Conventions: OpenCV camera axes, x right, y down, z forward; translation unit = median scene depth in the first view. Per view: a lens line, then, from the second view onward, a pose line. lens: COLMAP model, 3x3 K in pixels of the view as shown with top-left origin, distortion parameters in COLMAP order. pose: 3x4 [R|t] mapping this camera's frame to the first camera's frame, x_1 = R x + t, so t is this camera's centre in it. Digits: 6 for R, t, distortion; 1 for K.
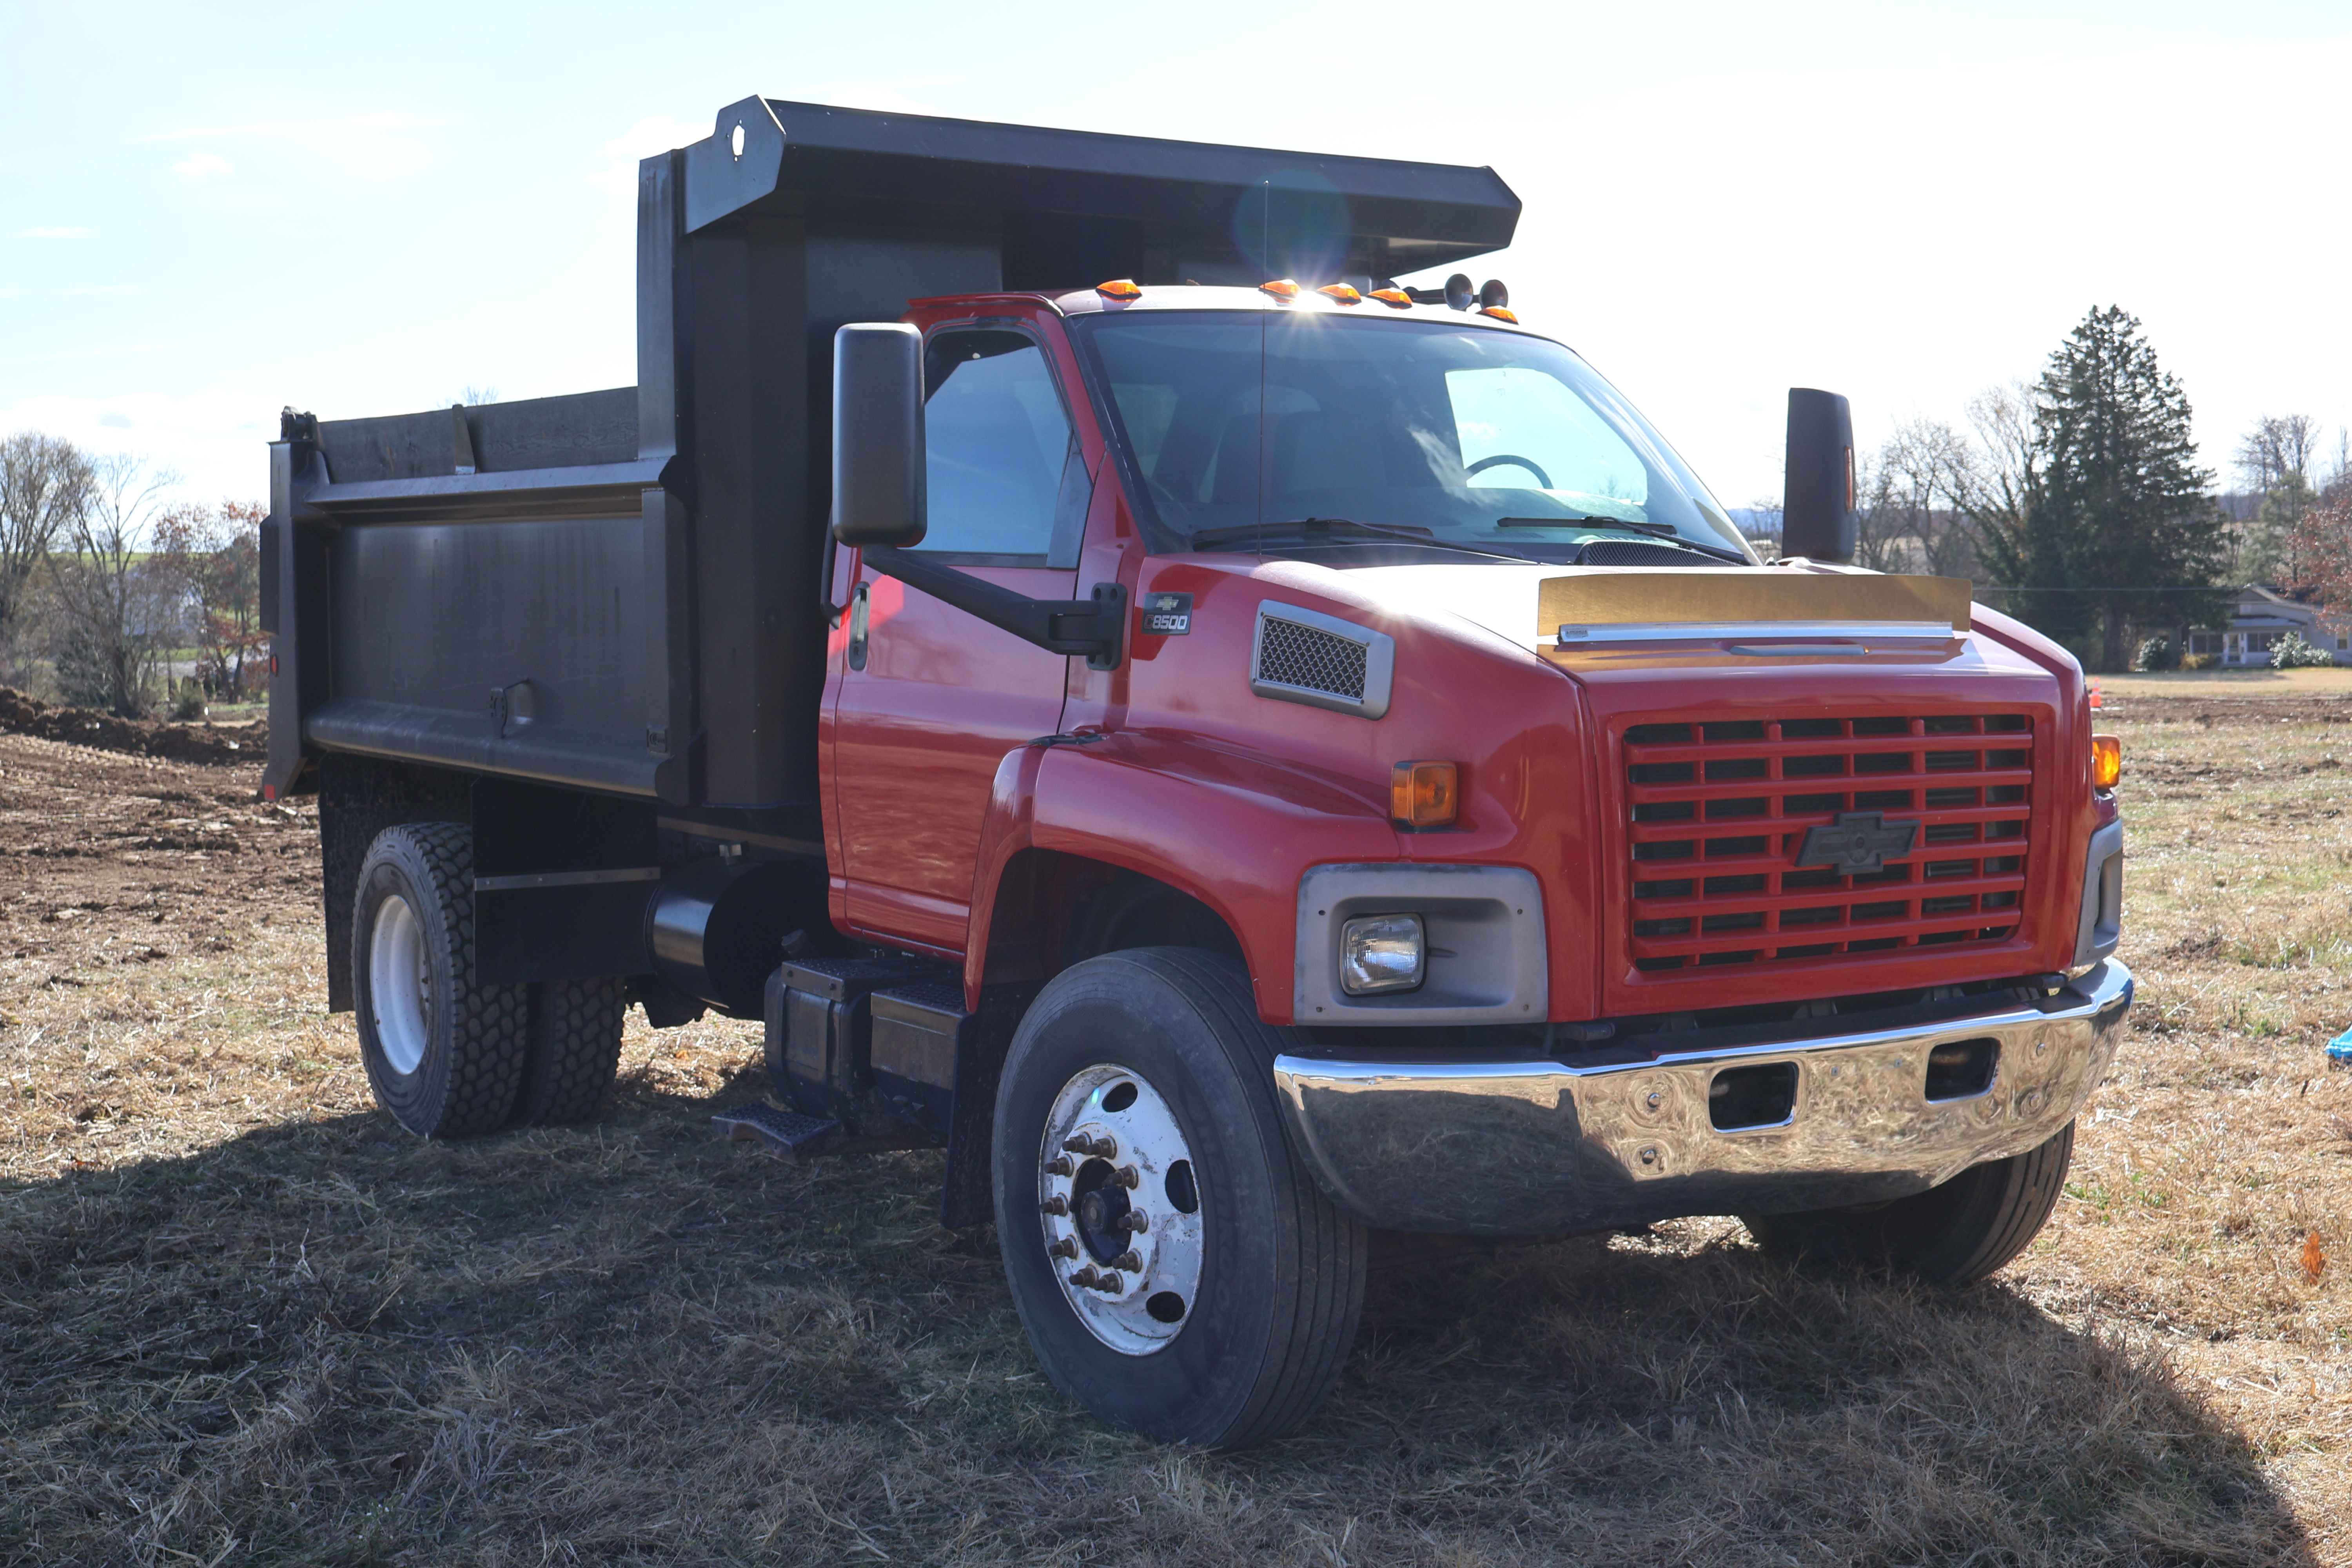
lens RADIAL K [[2871.2, 0, 1176.0], [0, 2871.2, 784.0], [0, 0, 1]] dist [-0.021521, -0.018728]
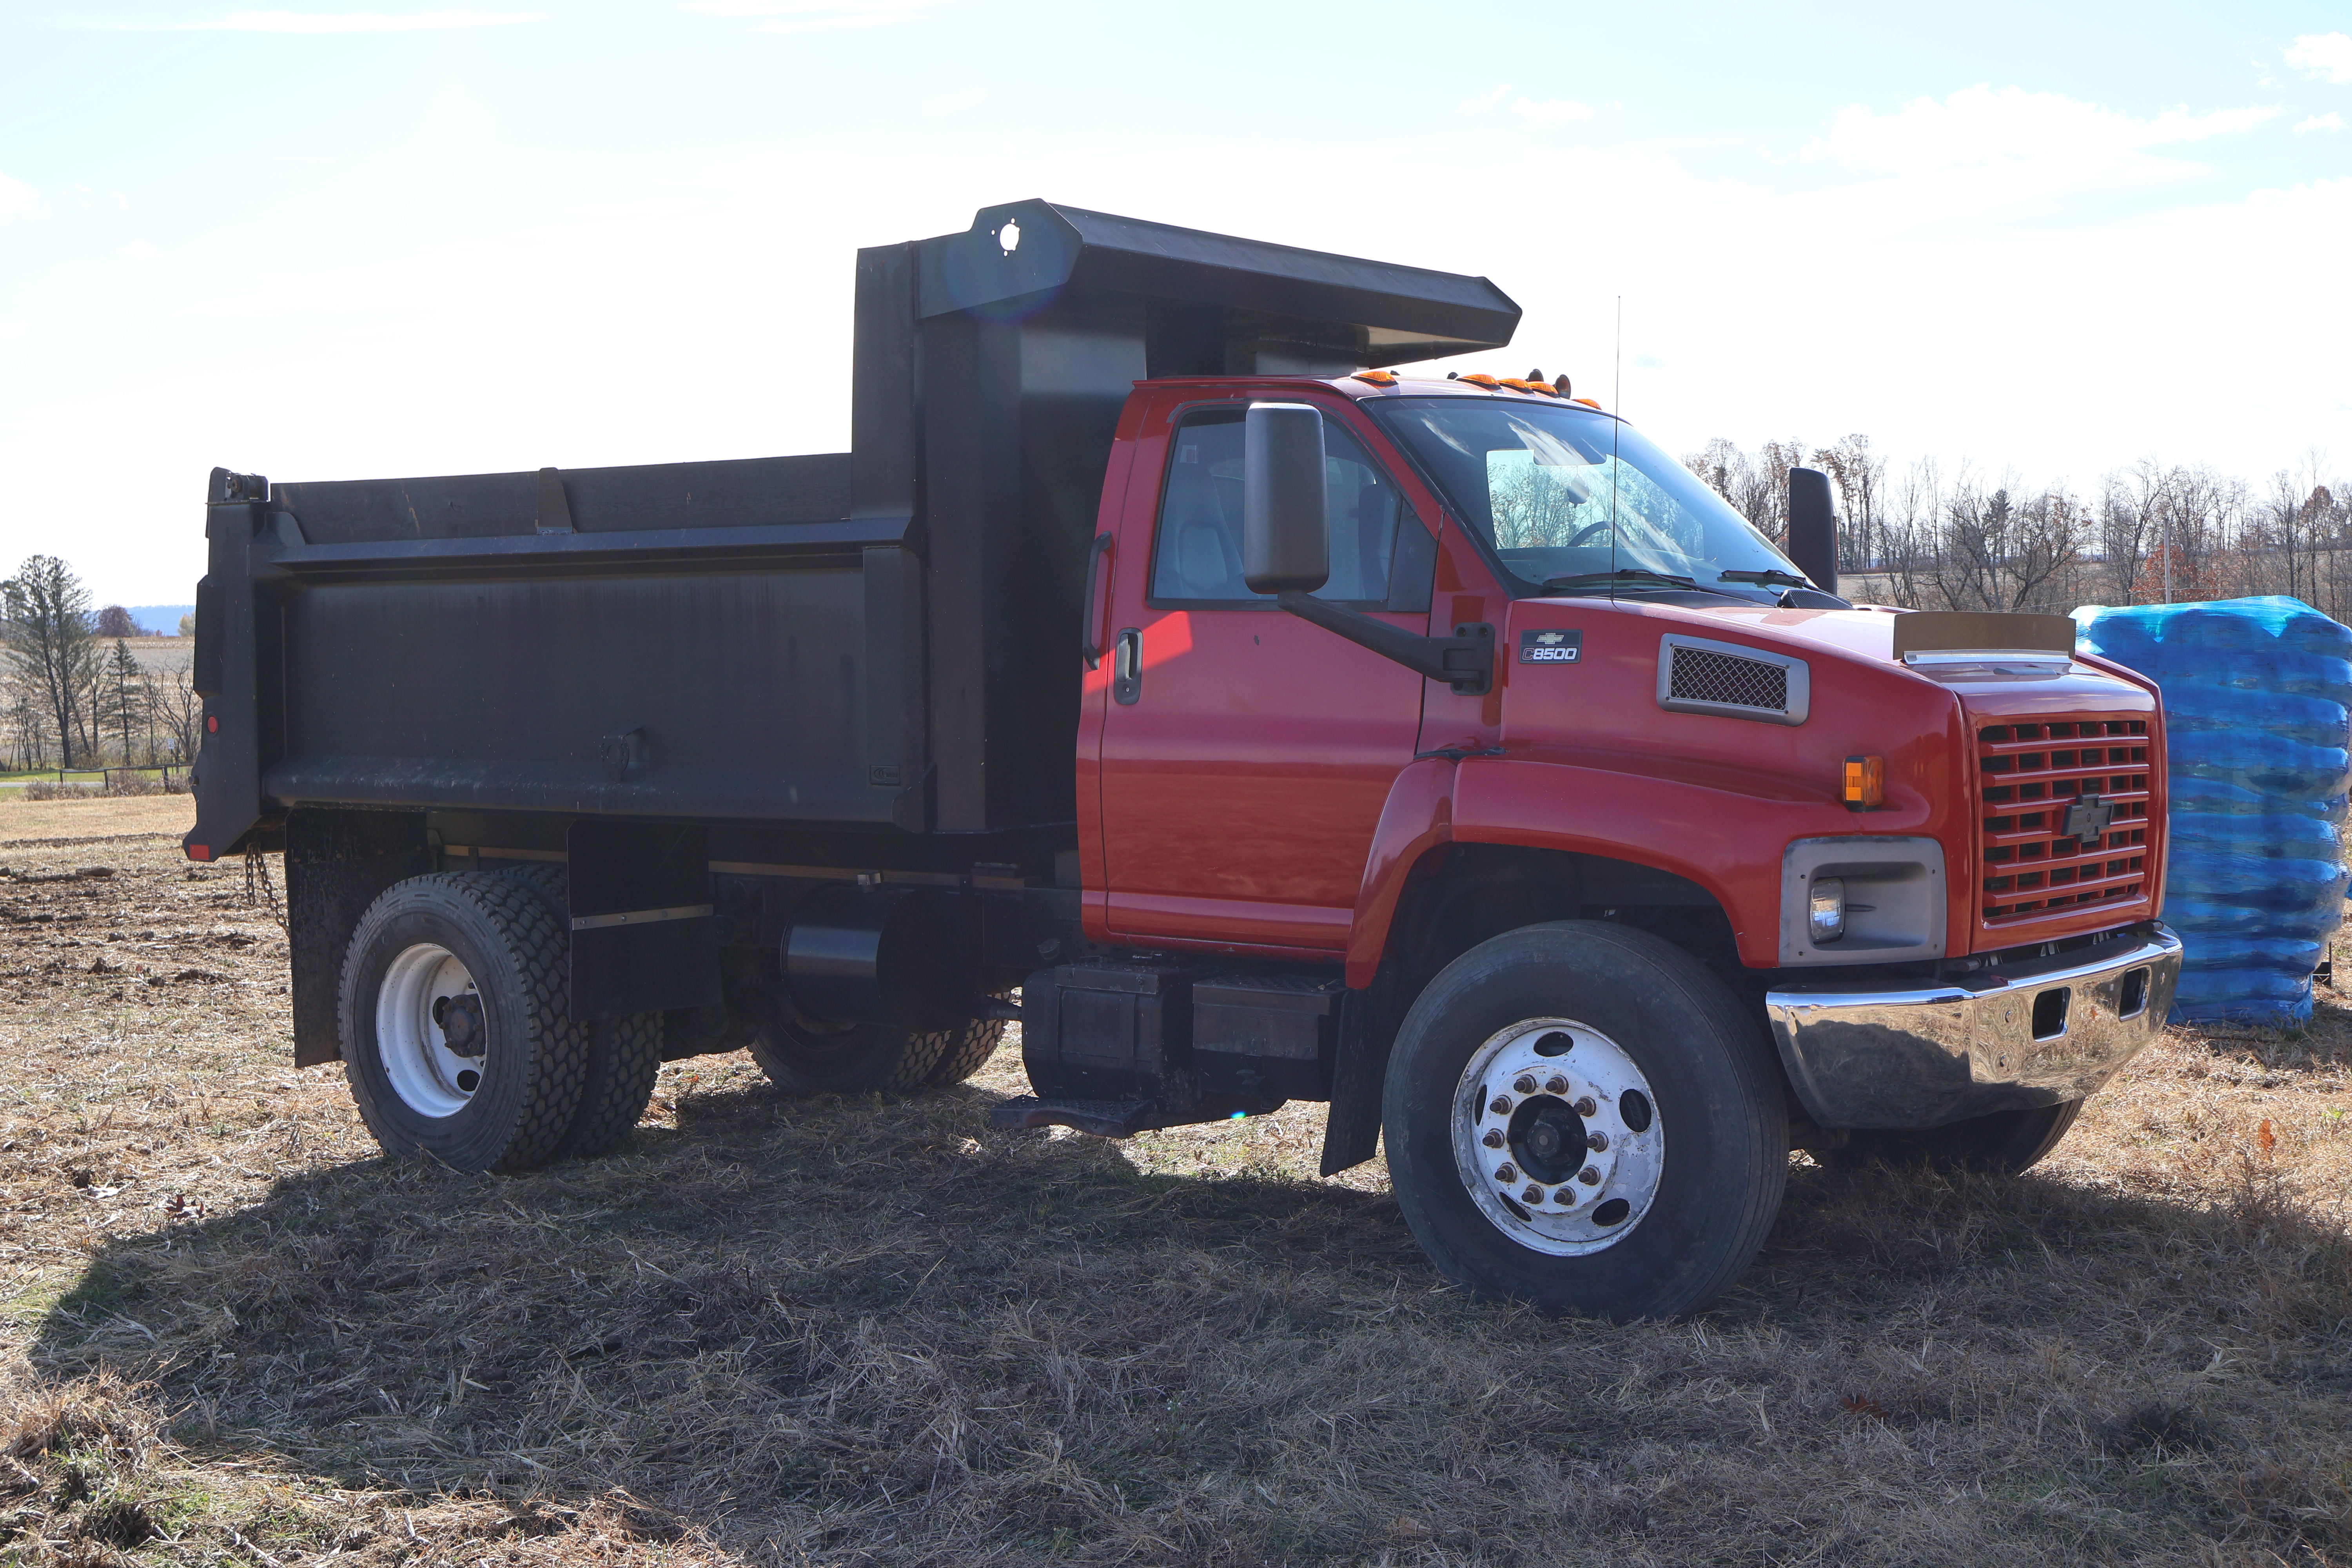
lens RADIAL K [[2889.3, 0, 1176.0], [0, 2889.3, 784.0], [0, 0, 1]] dist [-0.027285, 0.065979]
pose [[0.947903, -0.020912, 0.317871, -0.540783], [0.030084, 0.999260, -0.023973, 0.023073], [-0.317134, 0.032287, 0.947831, -0.106265]]
